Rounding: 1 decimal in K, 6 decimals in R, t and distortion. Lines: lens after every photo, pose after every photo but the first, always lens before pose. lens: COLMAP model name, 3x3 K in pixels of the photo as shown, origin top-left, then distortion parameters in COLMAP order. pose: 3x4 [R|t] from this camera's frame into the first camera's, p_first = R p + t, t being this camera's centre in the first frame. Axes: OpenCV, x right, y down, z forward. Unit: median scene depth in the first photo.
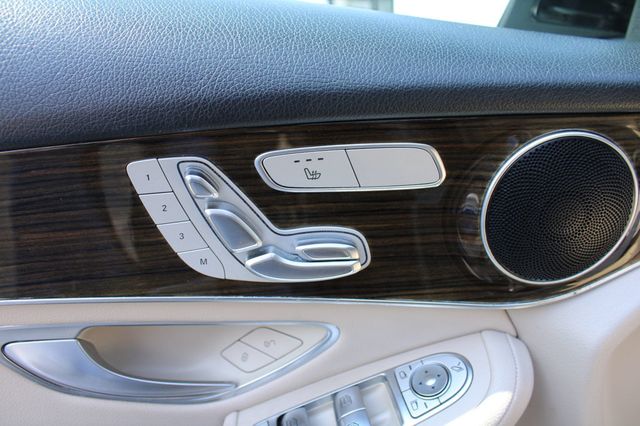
lens RADIAL K [[539.1, 0, 317.7], [0, 539.1, 211.0], [0, 0, 1]] dist [-0.162050, 0.138490]
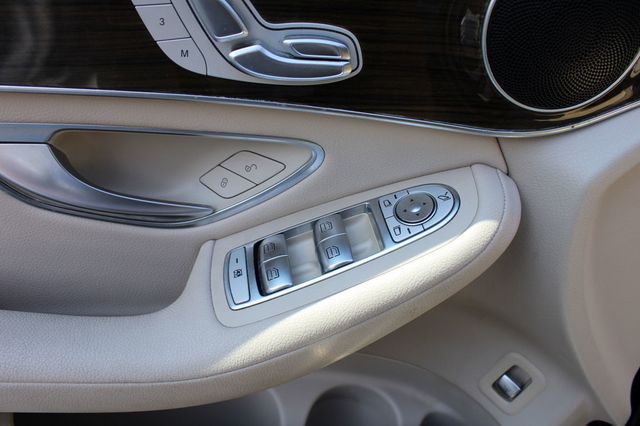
lens RADIAL K [[539.1, 0, 319.1], [0, 539.1, 214.2], [0, 0, 1]] dist [-0.162050, 0.138490]
pose [[0.997806, 0.060233, 0.027473, 0.011642], [-0.063846, 0.985253, 0.158746, 0.183268], [-0.017506, -0.160152, 0.986937, 0.034676]]
